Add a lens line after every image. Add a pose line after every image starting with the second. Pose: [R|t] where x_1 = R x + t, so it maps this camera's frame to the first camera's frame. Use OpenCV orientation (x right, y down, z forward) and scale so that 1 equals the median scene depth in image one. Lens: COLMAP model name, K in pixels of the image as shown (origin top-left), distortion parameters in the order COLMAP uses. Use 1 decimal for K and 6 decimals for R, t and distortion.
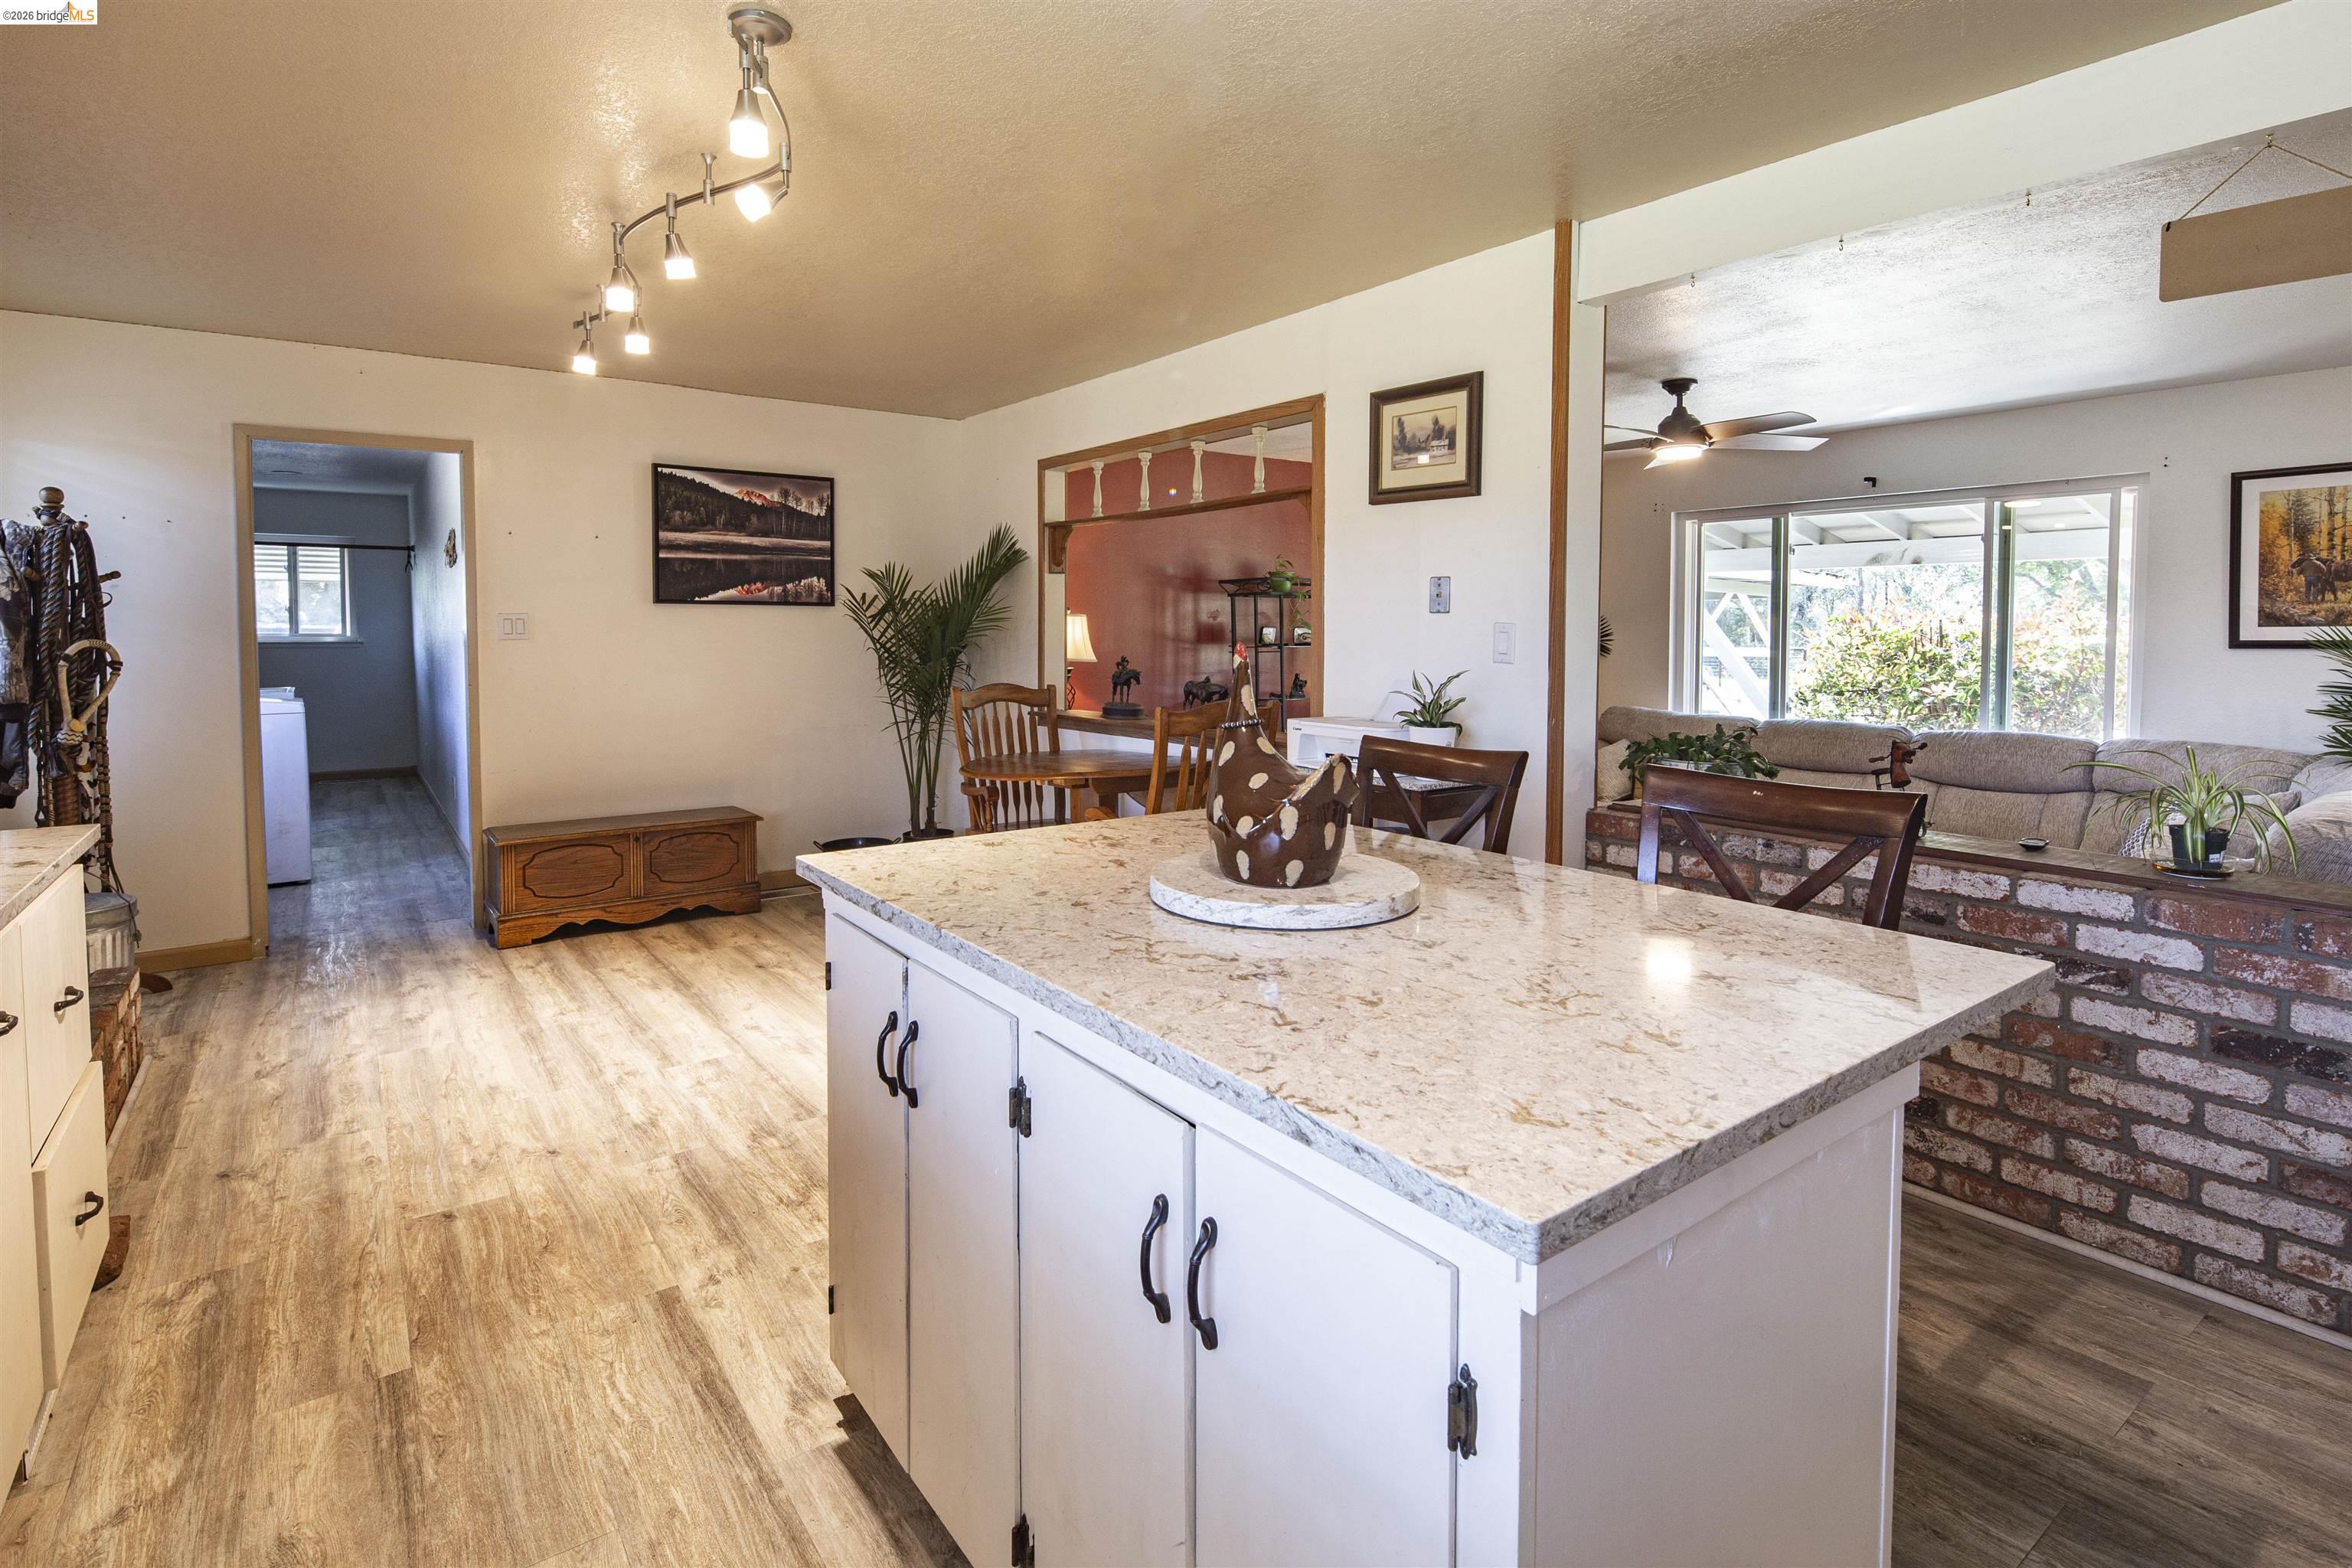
lens RADIAL K [[1139.2, 0, 1162.5], [0, 1139.2, 669.5], [0, 0, 1]] dist [0.003893, -0.005141]
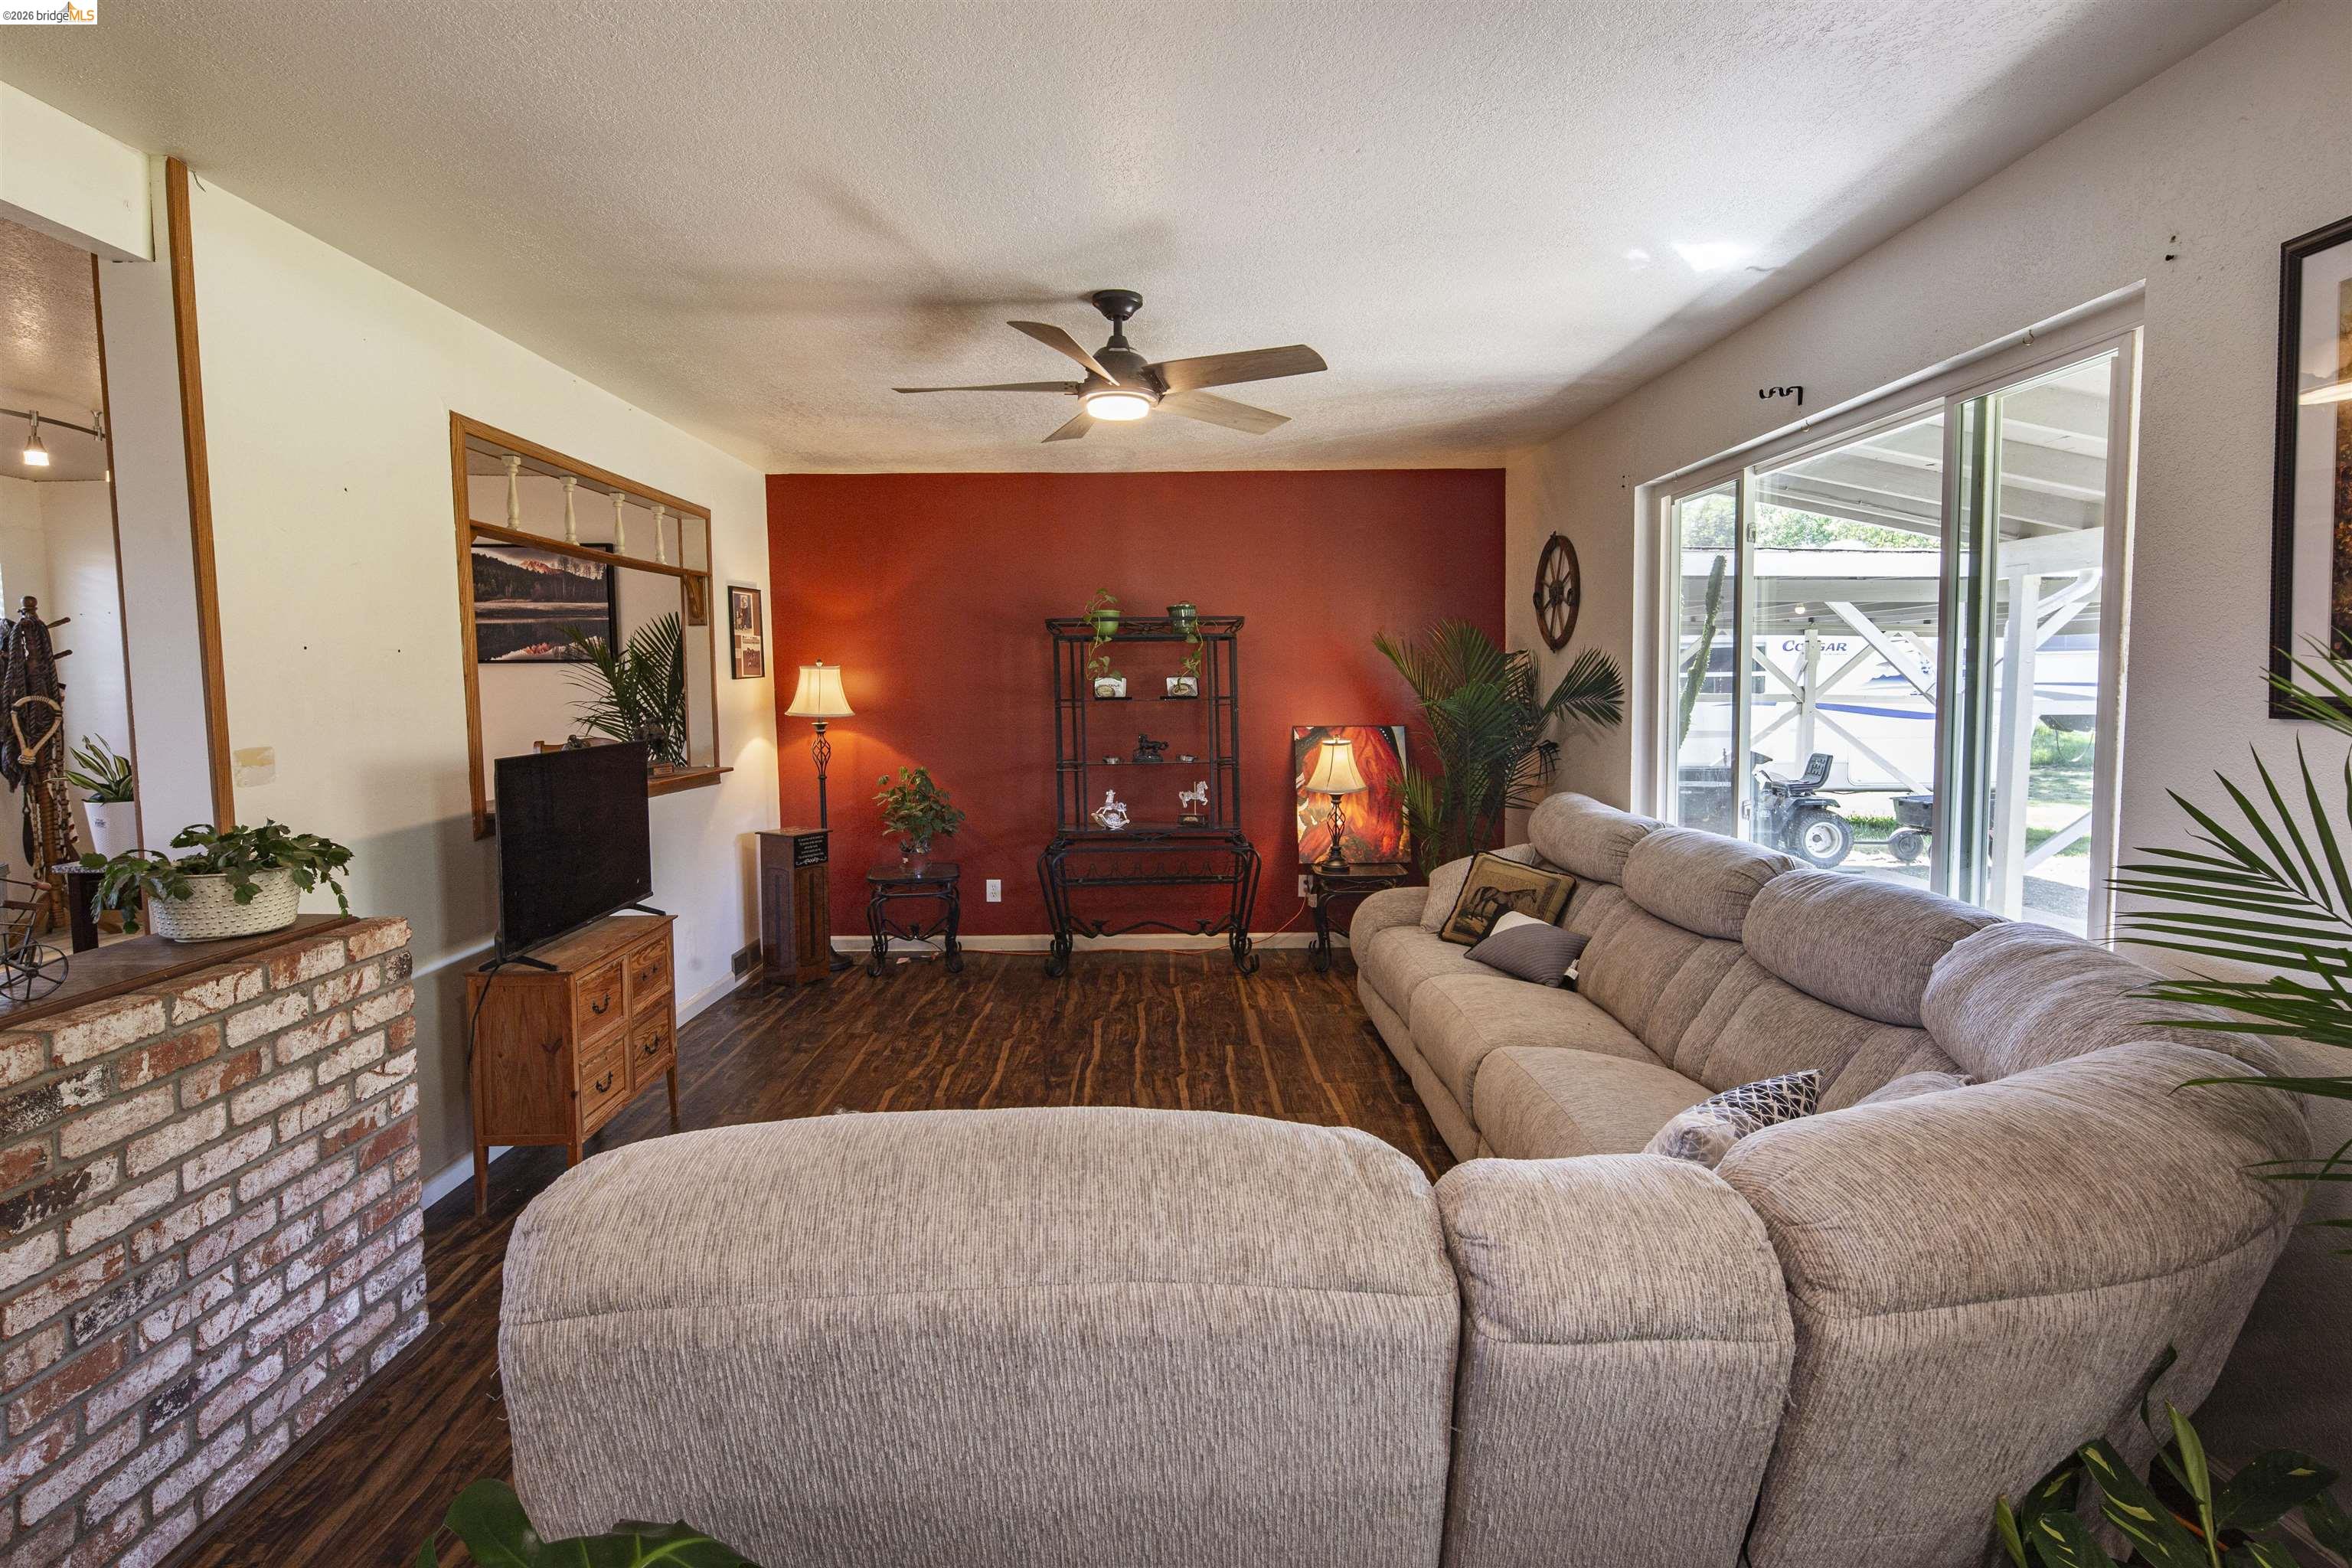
lens RADIAL K [[1140.6, 0, 1167.3], [0, 1140.6, 760.7], [0, 0, 1]] dist [0.000590, -0.001810]
pose [[0.810431, 0.034094, -0.584841, 1.176009], [-0.011915, 0.999058, 0.041730, -0.021792], [0.585713, -0.026850, 0.810073, 0.656173]]
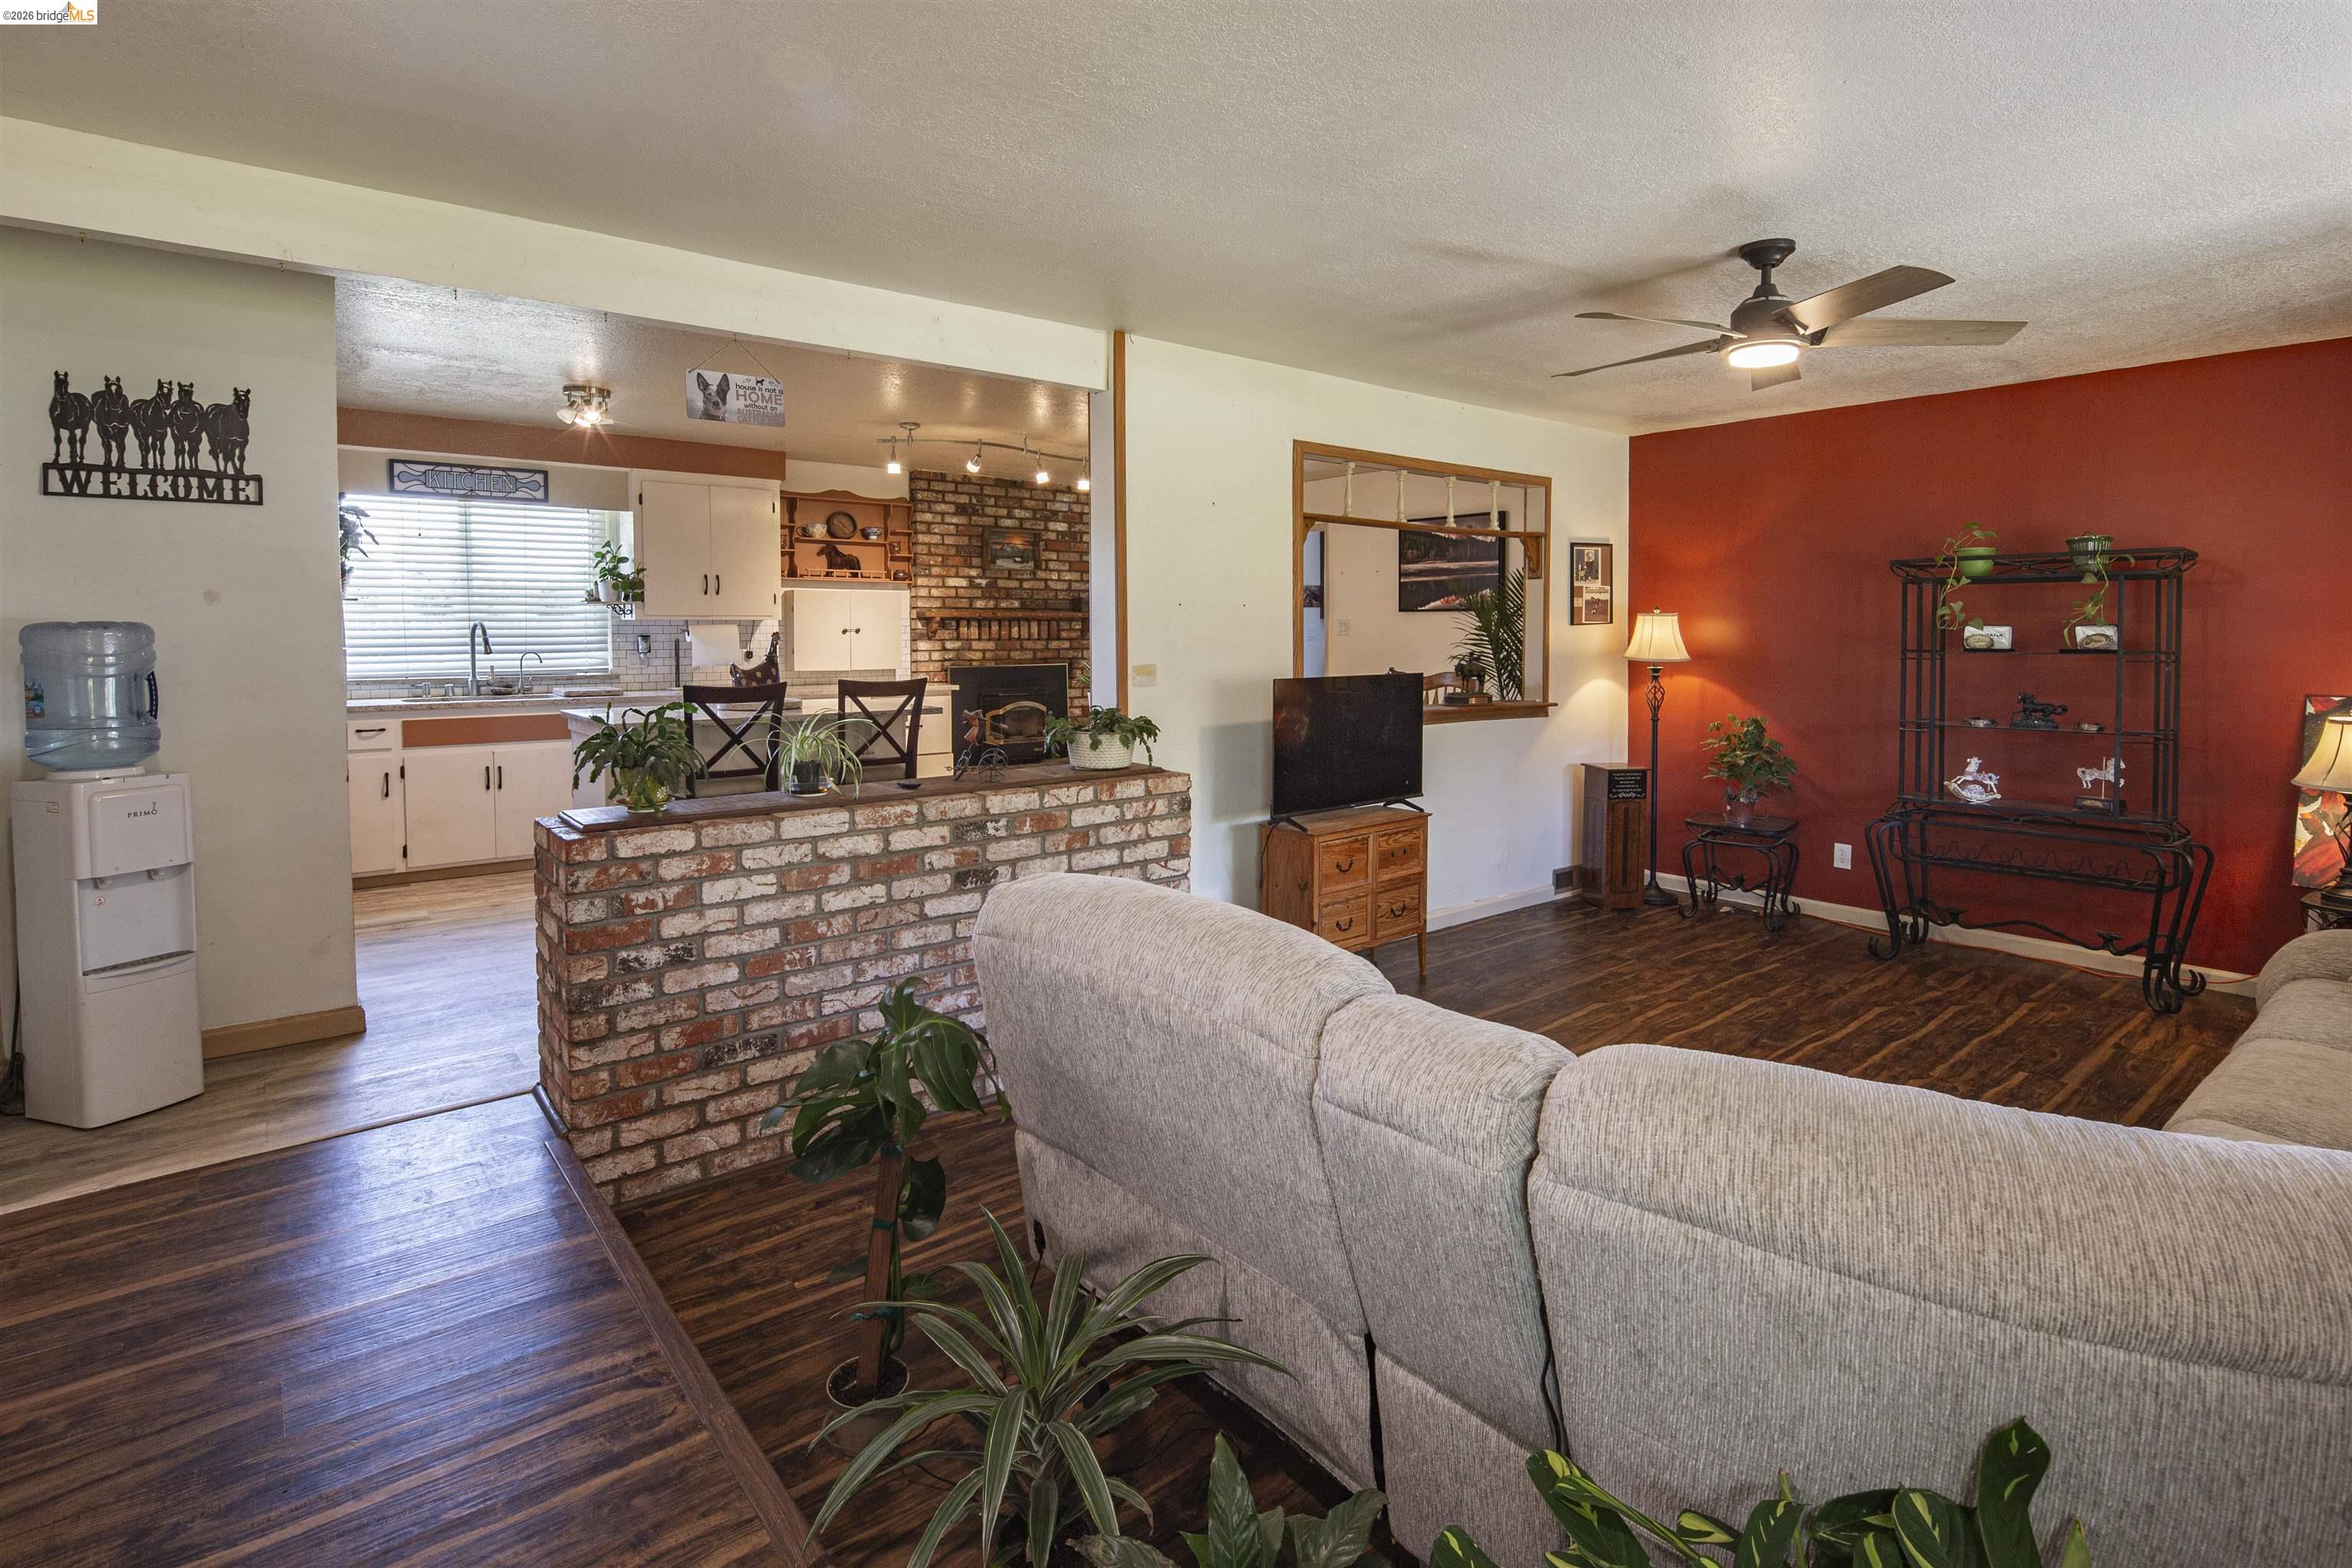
lens RADIAL K [[1139.2, 0, 1162.5], [0, 1139.2, 669.5], [0, 0, 1]] dist [0.003893, -0.005141]
pose [[0.044786, 0.034358, -0.998406, 1.486865], [-0.035860, 0.998820, 0.032763, -0.027703], [0.998353, 0.034336, 0.045966, 0.861691]]
